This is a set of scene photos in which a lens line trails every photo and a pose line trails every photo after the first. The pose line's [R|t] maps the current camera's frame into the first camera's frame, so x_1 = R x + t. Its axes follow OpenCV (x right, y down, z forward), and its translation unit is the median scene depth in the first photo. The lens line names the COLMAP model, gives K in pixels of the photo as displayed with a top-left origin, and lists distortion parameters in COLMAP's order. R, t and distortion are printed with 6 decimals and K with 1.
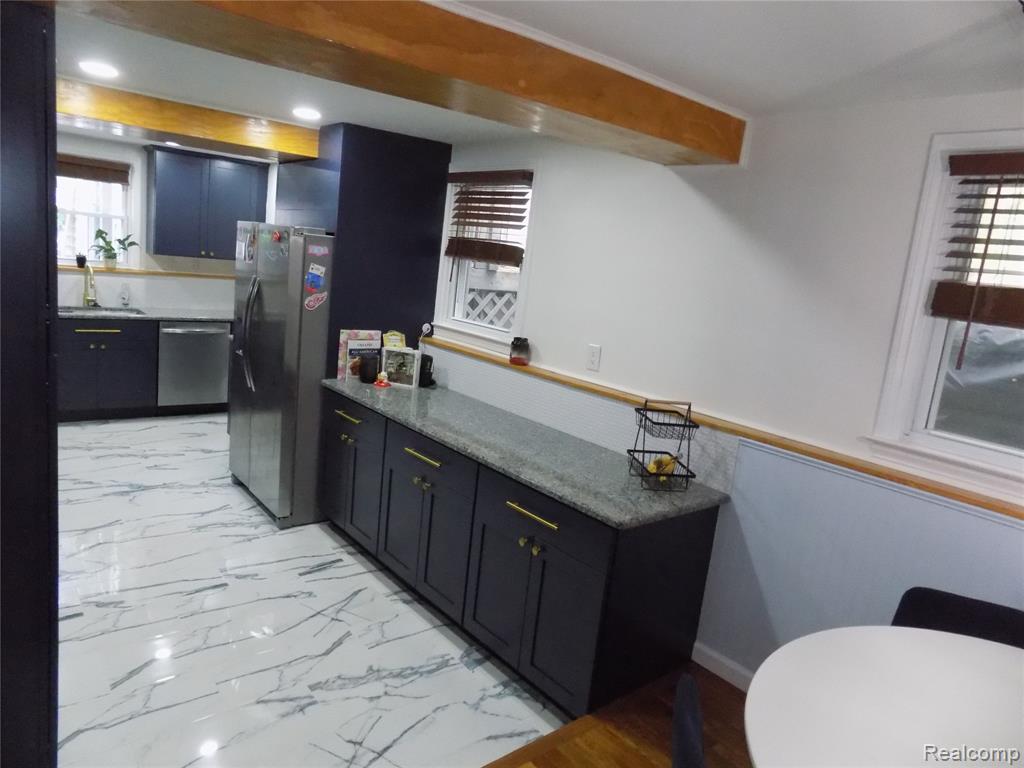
lens RADIAL K [[682.2, 0, 512.0], [0, 682.2, 384.0], [0, 0, 1]] dist [-0.082643, 0.062521]
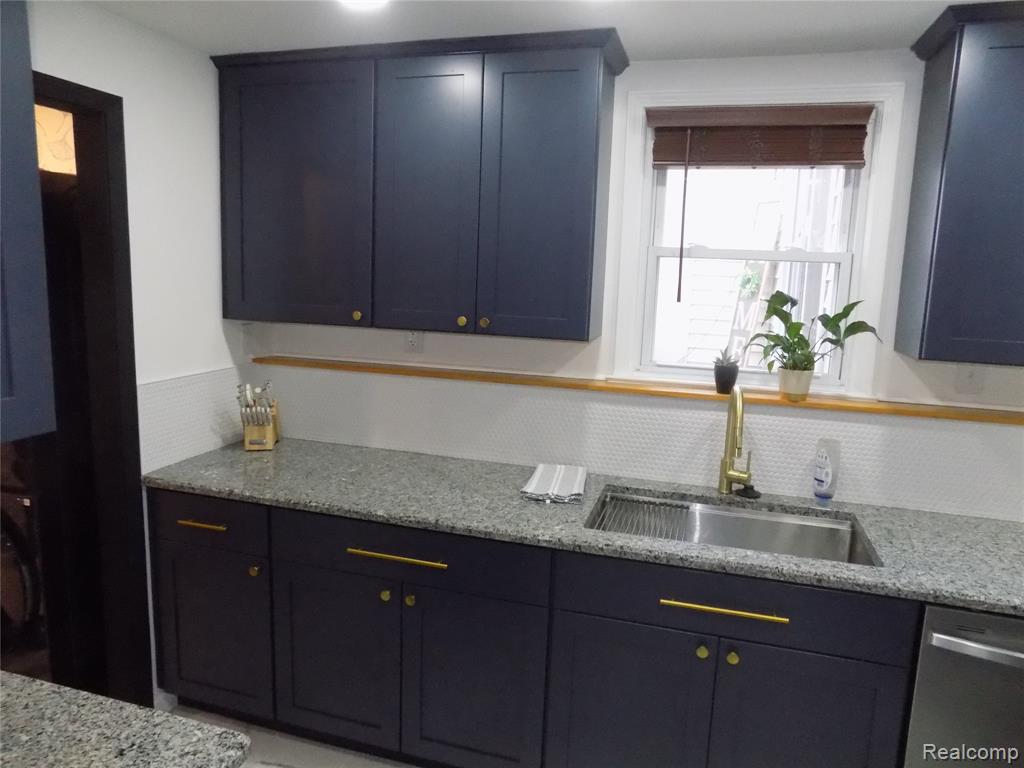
lens RADIAL K [[693.0, 0, 512.0], [0, 693.0, 384.0], [0, 0, 1]] dist [-0.073562, 0.079455]
pose [[0.547820, 0.037970, -0.835734, -0.376838], [-0.124065, 0.991611, -0.036272, -0.148745], [0.827346, 0.123556, 0.547935, 0.672608]]
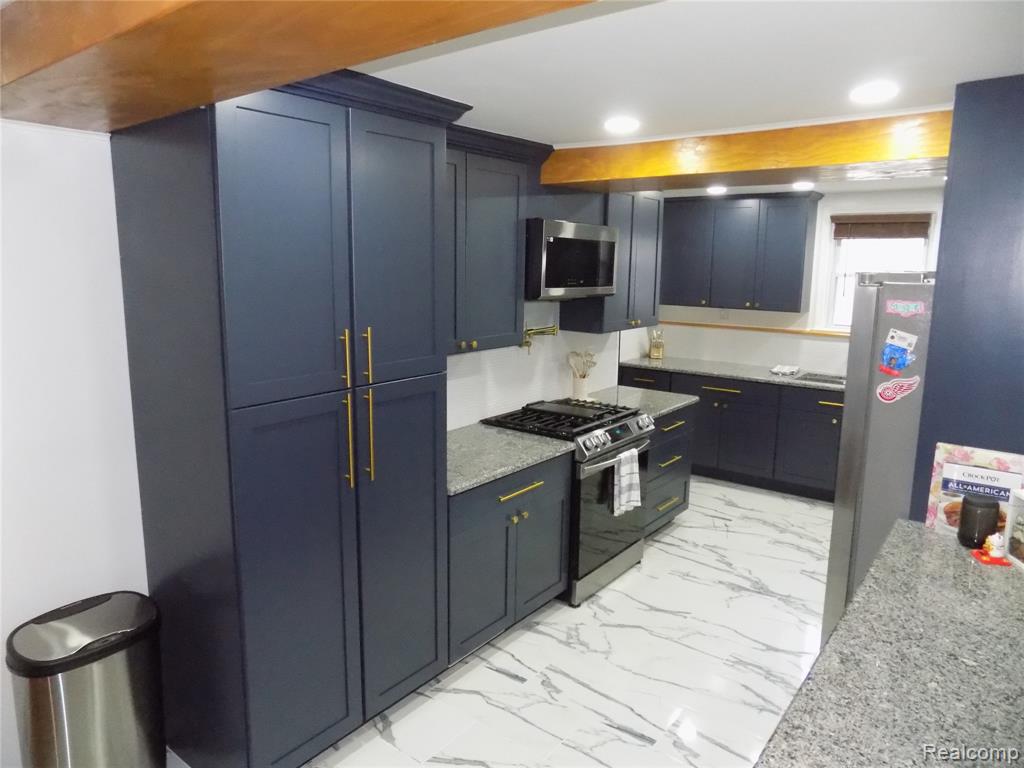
lens RADIAL K [[682.2, 0, 512.0], [0, 682.2, 384.0], [0, 0, 1]] dist [-0.082643, 0.062521]
pose [[0.214784, 0.064588, -0.974523, 0.146178], [-0.163454, 0.986115, 0.029332, -0.057385], [0.962887, 0.152990, 0.222359, 0.342784]]
